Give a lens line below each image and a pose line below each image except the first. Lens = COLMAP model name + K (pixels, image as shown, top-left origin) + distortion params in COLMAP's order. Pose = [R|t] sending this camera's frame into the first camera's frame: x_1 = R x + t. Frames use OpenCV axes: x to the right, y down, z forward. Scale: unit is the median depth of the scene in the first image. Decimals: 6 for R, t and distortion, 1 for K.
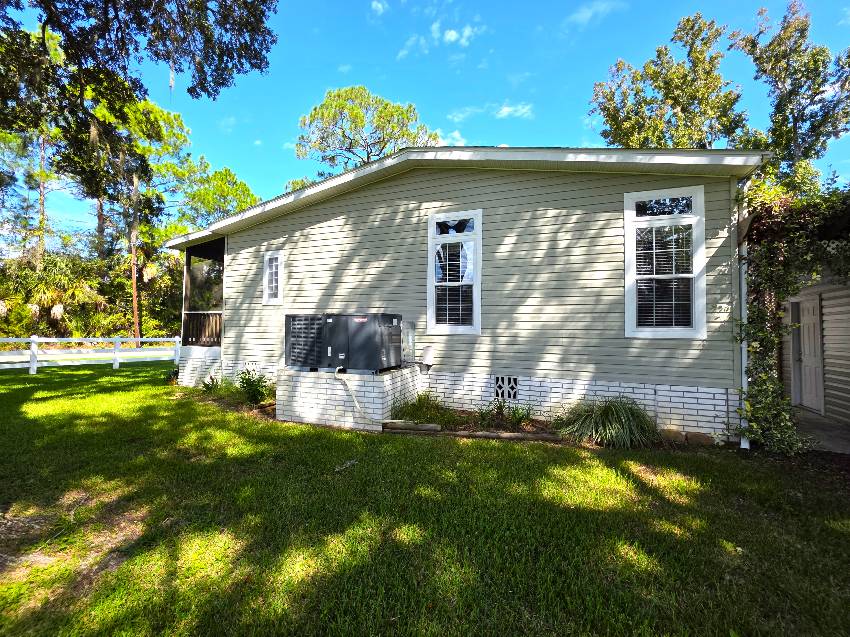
lens RADIAL K [[351.4, 0, 423.0], [0, 351.4, 320.1], [0, 0, 1]] dist [0.000244, 0.000135]
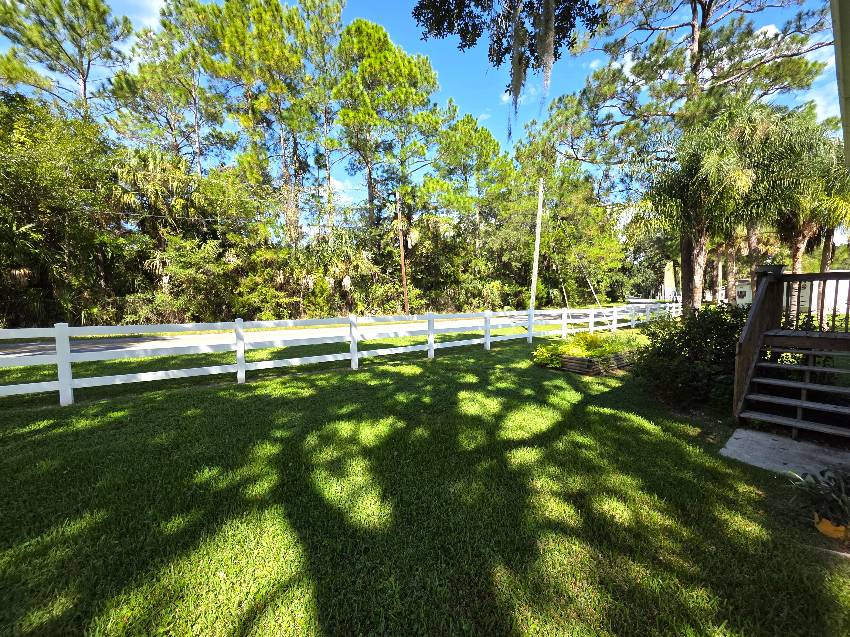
lens RADIAL K [[339.5, 0, 423.4], [0, 339.5, 319.8], [0, 0, 1]] dist [0.001080, -0.000066]
pose [[0.845555, 0.015501, -0.533664, -0.456526], [0.043521, 0.994250, 0.097836, -0.009955], [0.532112, -0.105952, 0.840018, 0.396483]]
